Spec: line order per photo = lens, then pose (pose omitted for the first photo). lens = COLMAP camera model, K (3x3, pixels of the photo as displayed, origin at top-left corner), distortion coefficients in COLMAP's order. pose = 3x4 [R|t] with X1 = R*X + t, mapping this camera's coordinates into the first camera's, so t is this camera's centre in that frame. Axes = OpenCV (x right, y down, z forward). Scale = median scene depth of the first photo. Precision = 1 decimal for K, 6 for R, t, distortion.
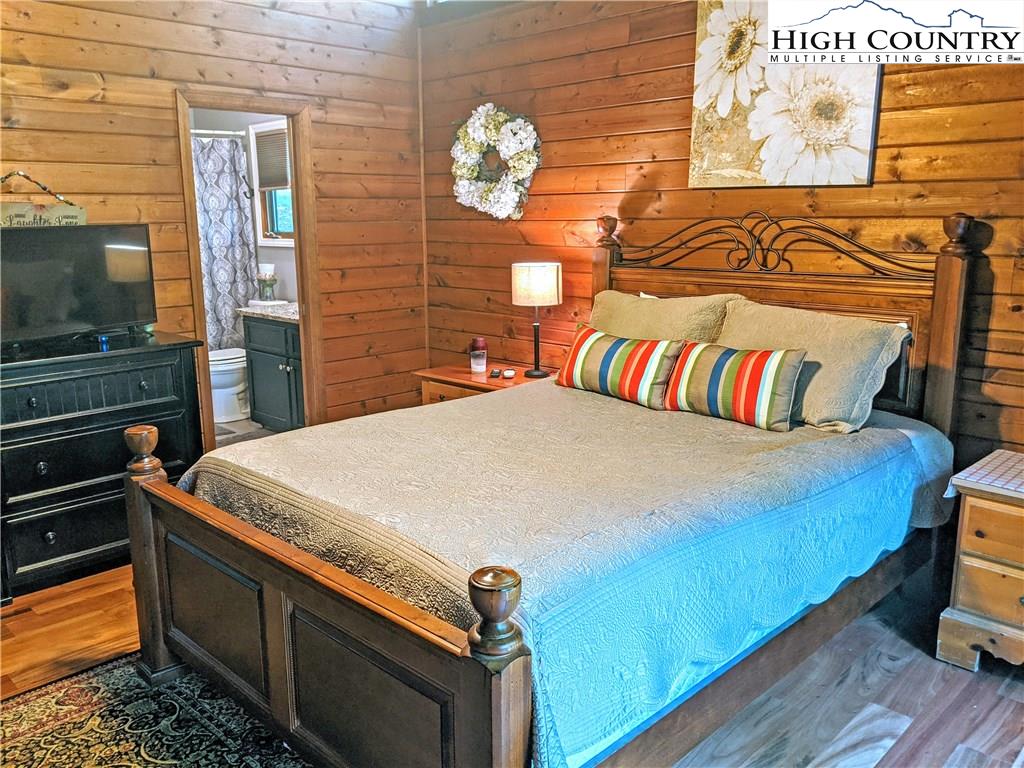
lens RADIAL K [[814.6, 0, 513.4], [0, 814.6, 375.3], [0, 0, 1]] dist [0.060259, -0.100956]
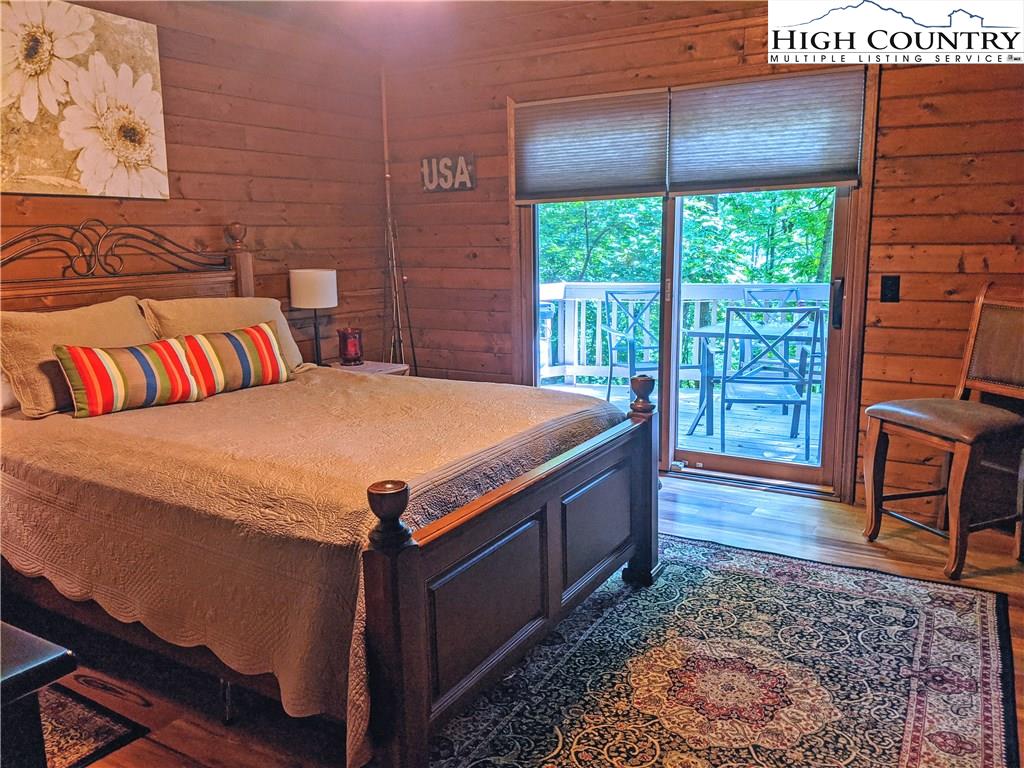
lens RADIAL K [[814.6, 0, 506.3], [0, 814.6, 383.0], [0, 0, 1]] dist [0.060259, -0.100956]
pose [[-0.246381, -0.169526, 0.954231, -0.467894], [0.201517, 0.954104, 0.221534, -0.068587], [-0.947991, 0.246876, -0.200911, 0.411761]]
